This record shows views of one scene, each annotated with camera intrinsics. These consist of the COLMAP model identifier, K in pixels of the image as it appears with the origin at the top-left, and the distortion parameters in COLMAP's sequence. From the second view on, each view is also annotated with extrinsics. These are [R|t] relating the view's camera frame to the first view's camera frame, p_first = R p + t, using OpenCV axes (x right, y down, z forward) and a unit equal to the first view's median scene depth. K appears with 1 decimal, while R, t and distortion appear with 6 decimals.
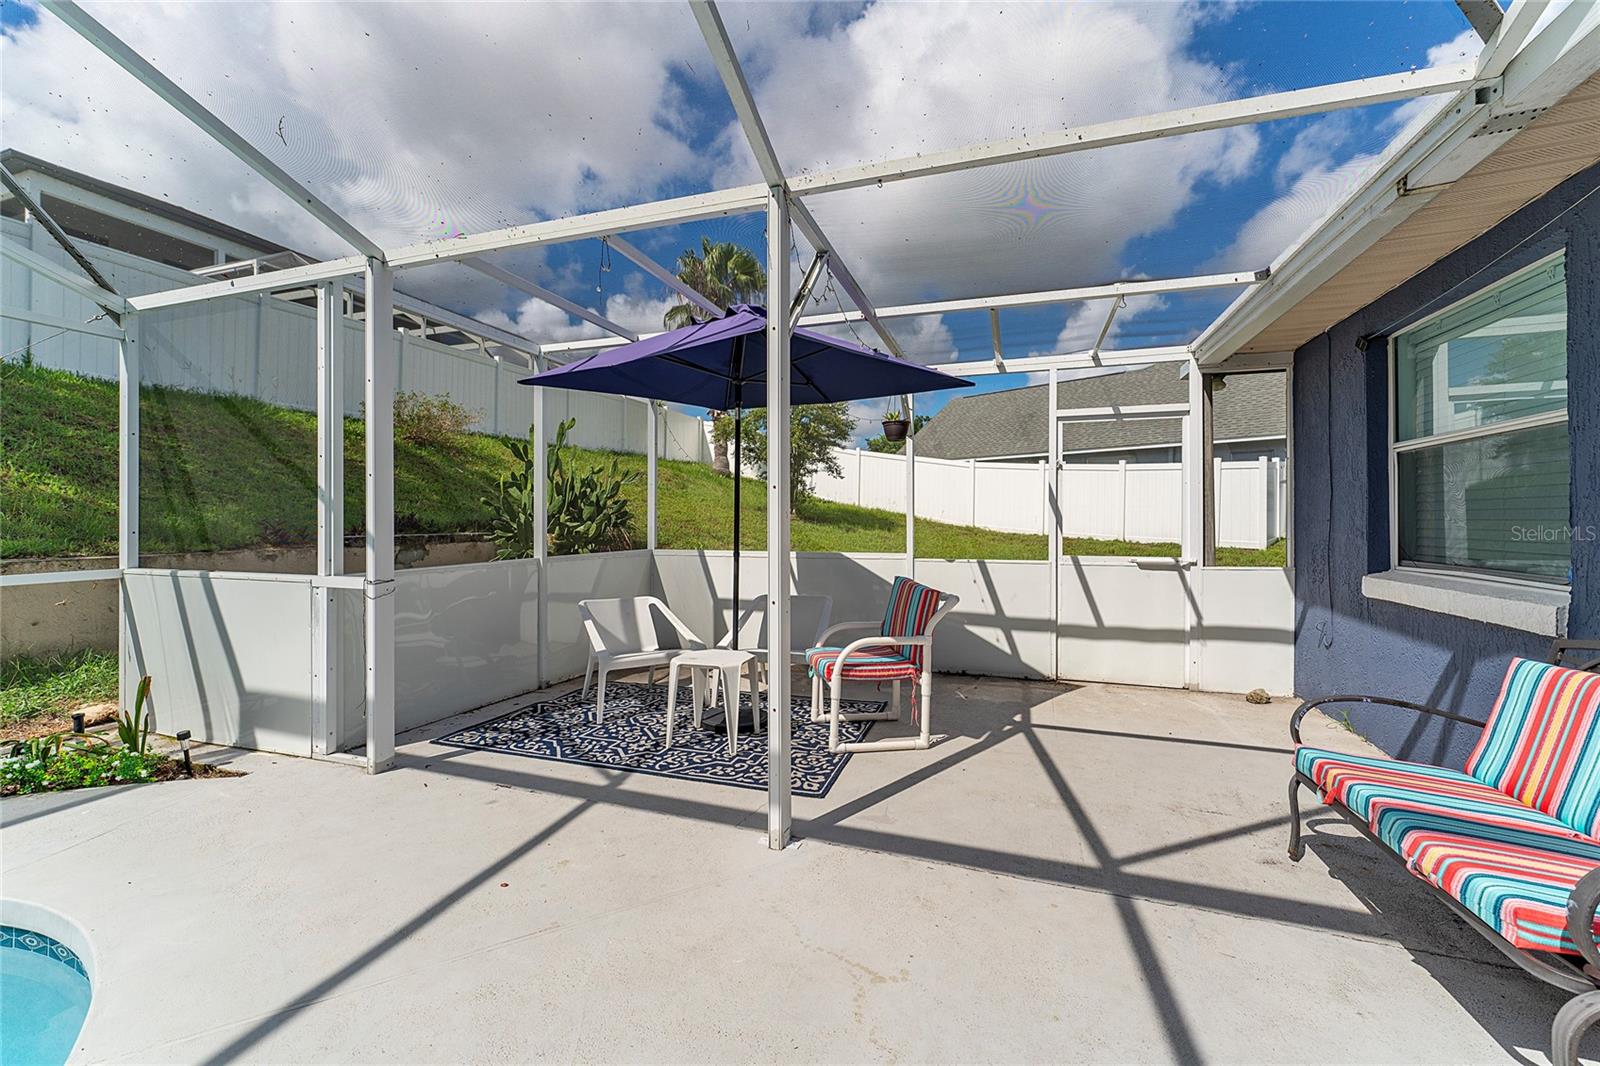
lens RADIAL K [[637.6, 0, 791.9], [0, 637.6, 531.5], [0, 0, 1]] dist [-0.001605, -0.001494]
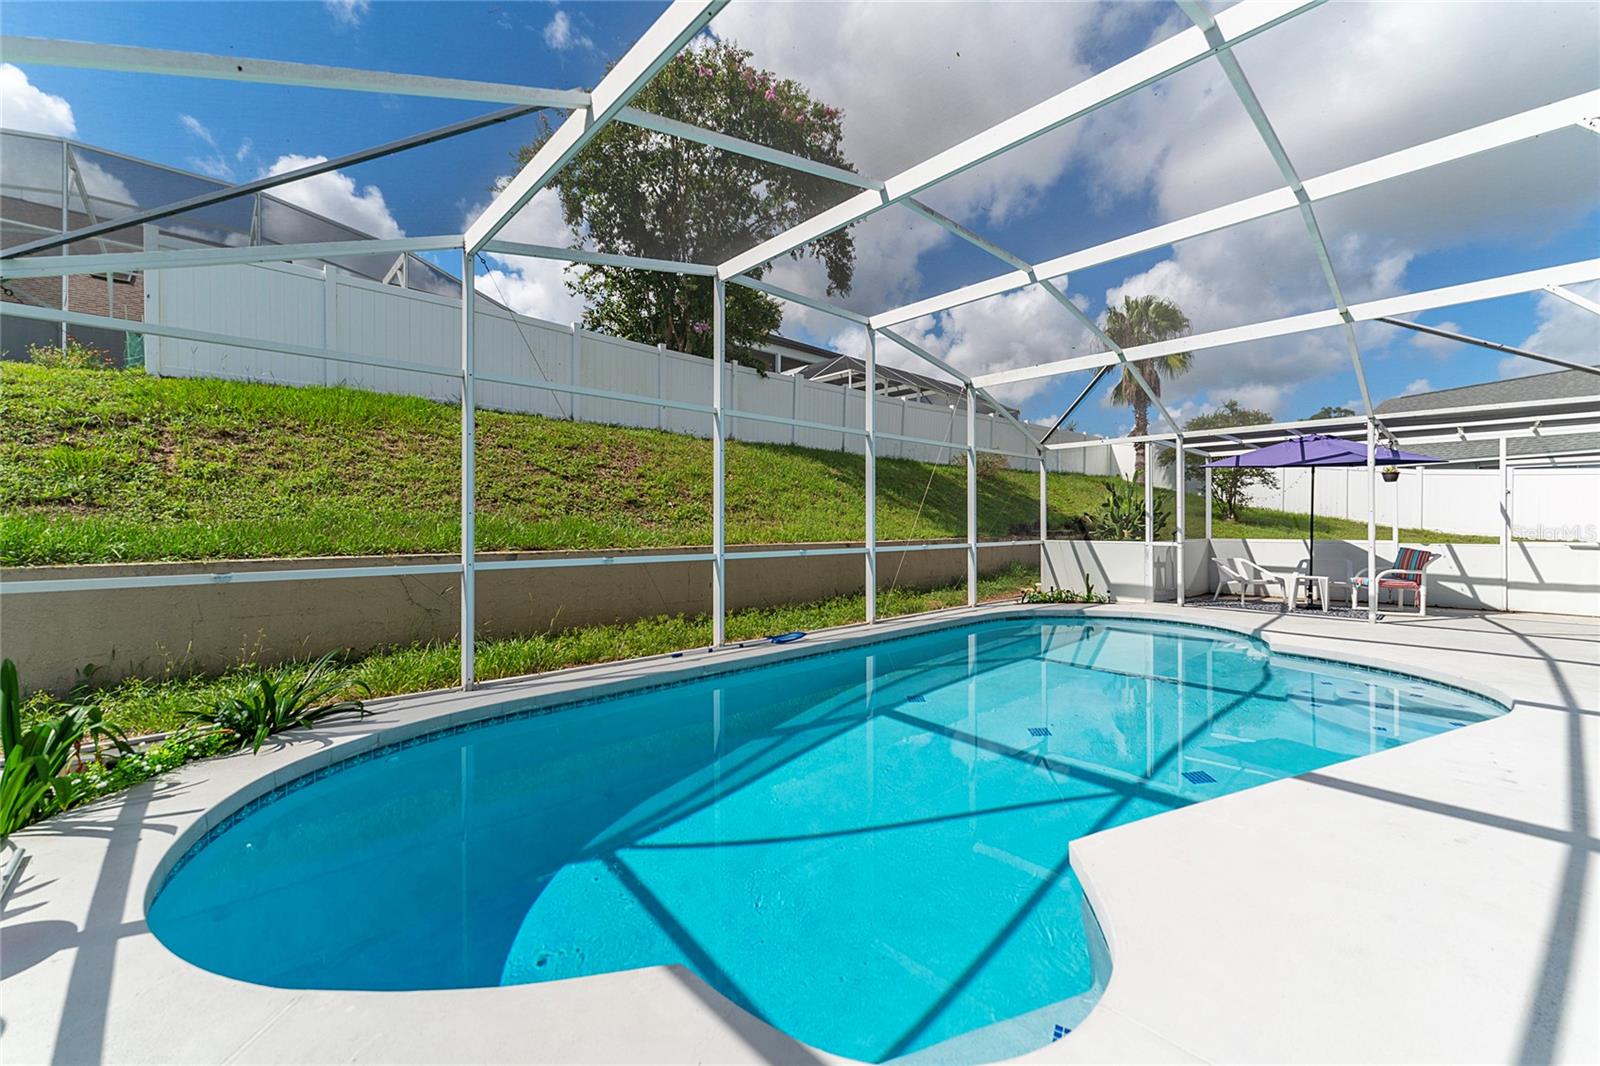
lens RADIAL K [[637.6, 0, 806.1], [0, 637.6, 528.6], [0, 0, 1]] dist [-0.001605, -0.001494]
pose [[0.886277, 0.000874, -0.463155, -0.495750], [-0.007614, 0.999891, -0.012683, 0.036680], [0.463093, 0.014767, 0.886187, -1.472042]]
